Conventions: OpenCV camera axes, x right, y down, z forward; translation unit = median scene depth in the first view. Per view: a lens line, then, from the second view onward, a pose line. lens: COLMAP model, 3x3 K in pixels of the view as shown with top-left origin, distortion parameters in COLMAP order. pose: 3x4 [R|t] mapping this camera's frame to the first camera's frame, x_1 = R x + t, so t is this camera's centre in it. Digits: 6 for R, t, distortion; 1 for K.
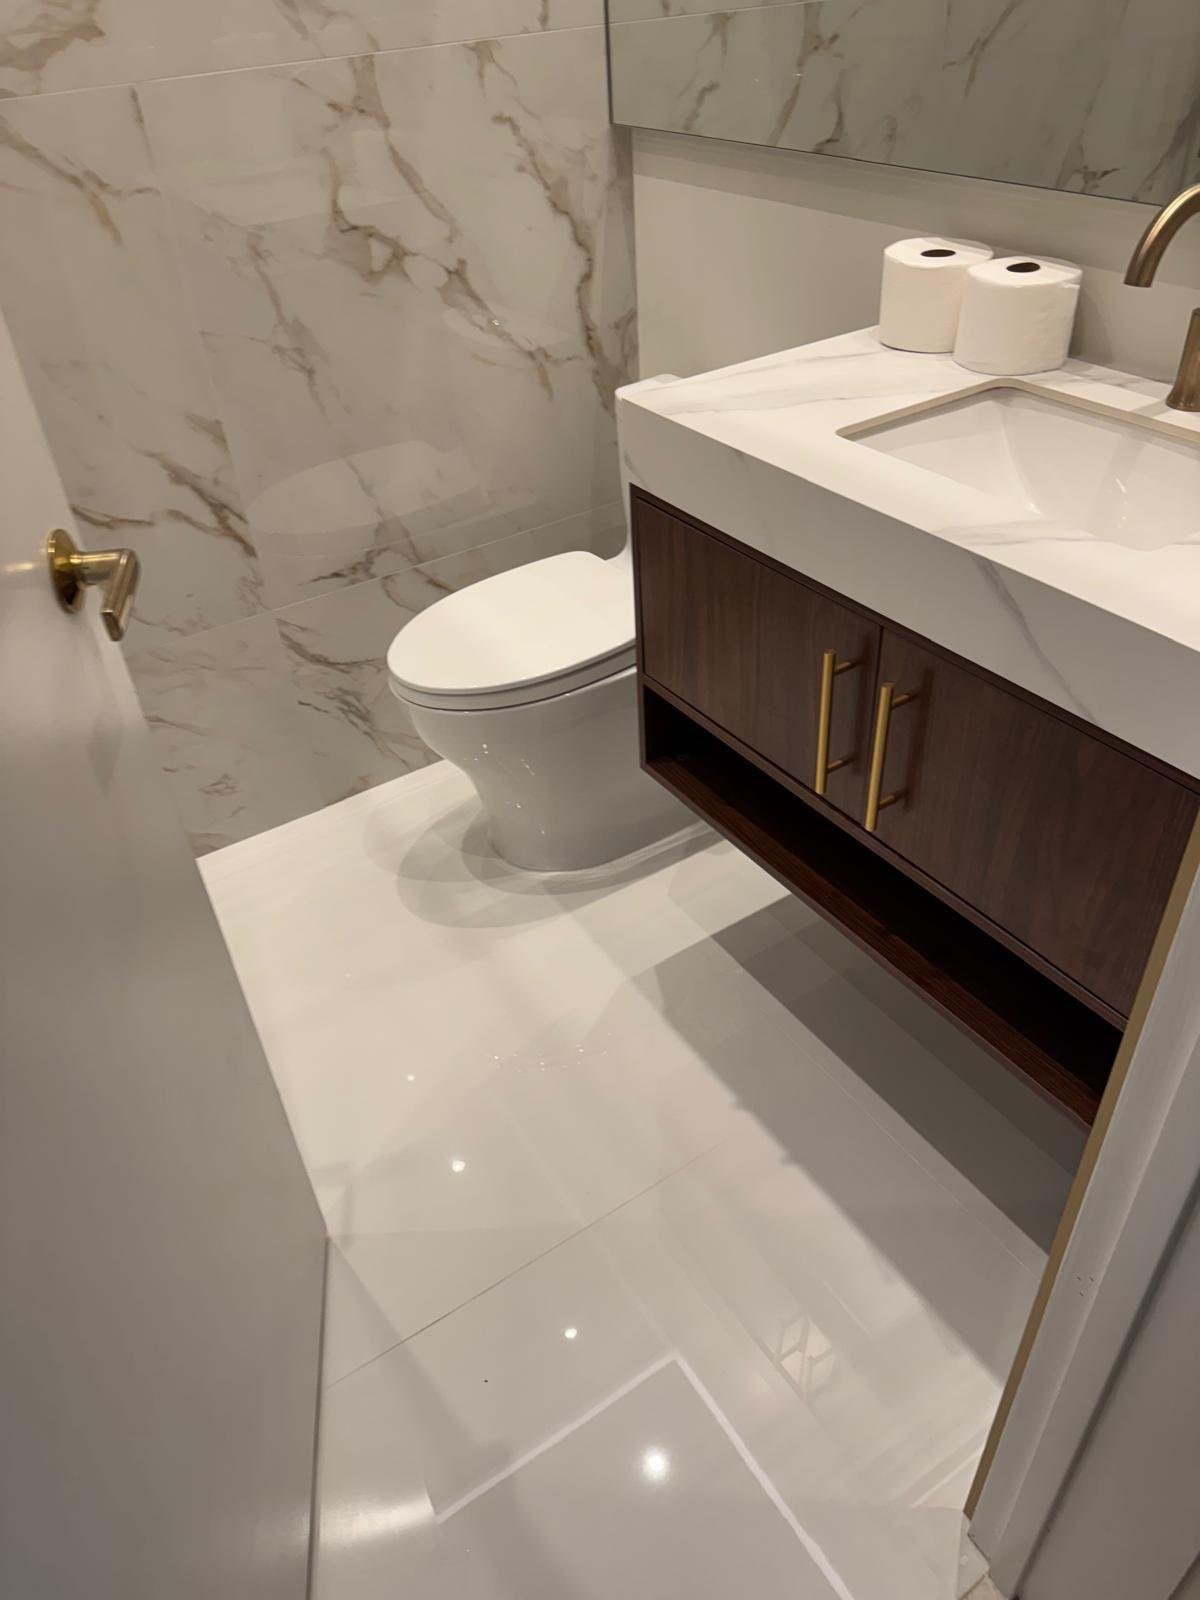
lens RADIAL K [[1141.6, 0, 597.9], [0, 1141.6, 796.3], [0, 0, 1]] dist [0.049833, -0.061189]
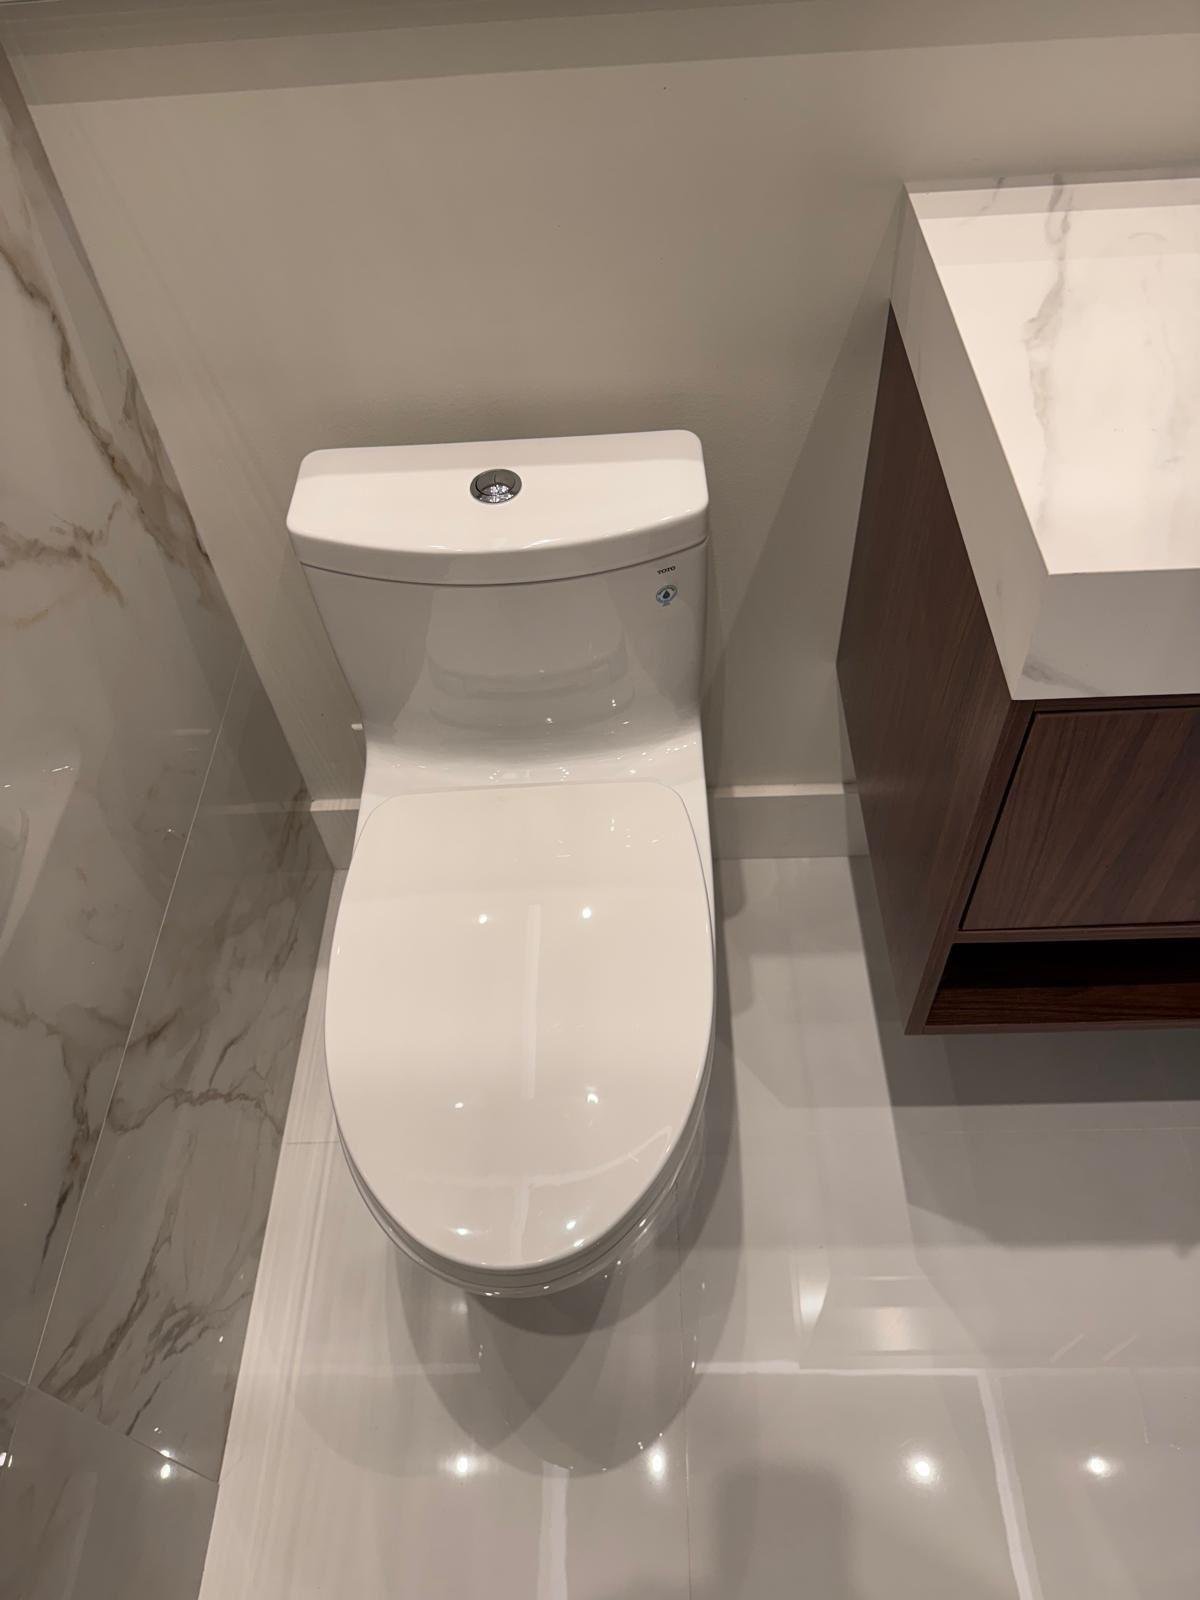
lens RADIAL K [[1141.6, 0, 597.9], [0, 1141.6, 796.3], [0, 0, 1]] dist [0.049833, -0.061189]
pose [[0.544113, -0.630518, 0.553524, -0.278005], [0.530189, 0.769707, 0.355598, -0.381837], [-0.650262, 0.099987, 0.753101, 0.549266]]
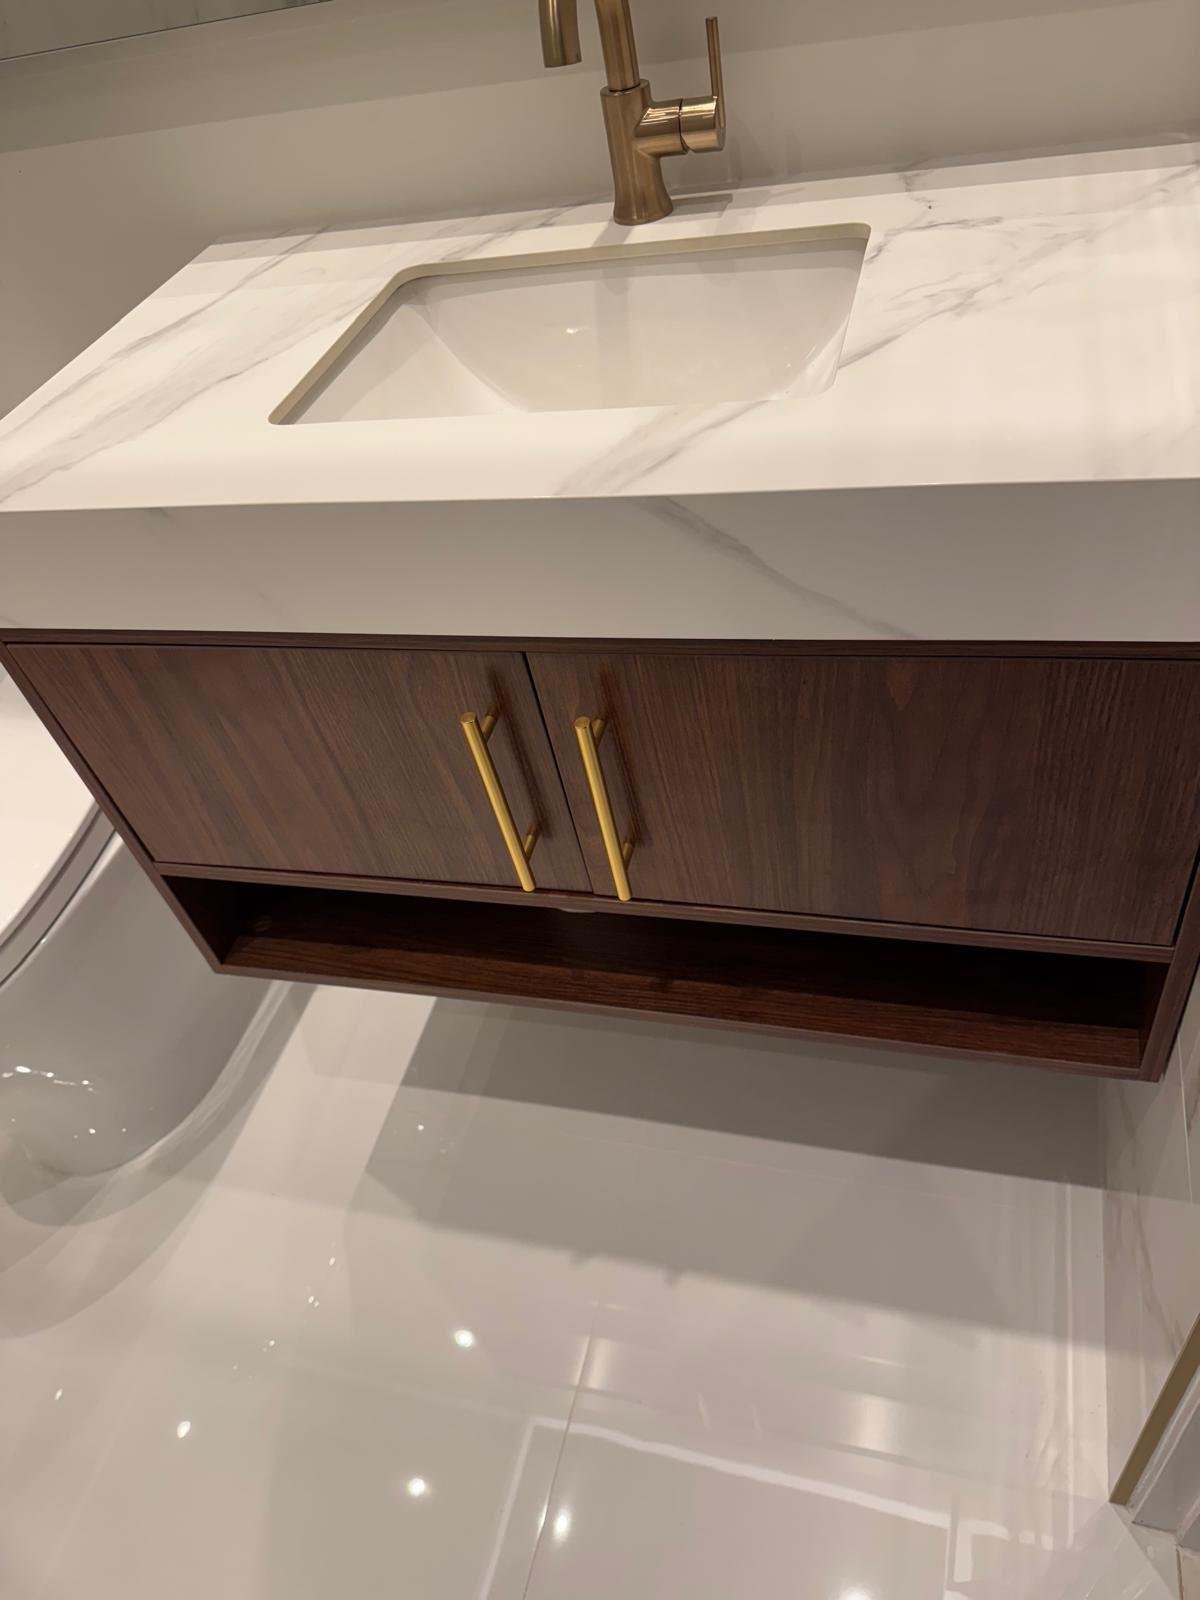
lens RADIAL K [[1147.3, 0, 608.5], [0, 1147.3, 802.3], [0, 0, 1]] dist [0.174362, -0.335571]
pose [[0.735279, -0.526341, 0.427000, -0.031877], [0.511973, 0.844165, 0.158961, -0.090731], [-0.444126, 0.101731, 0.890170, 0.219913]]
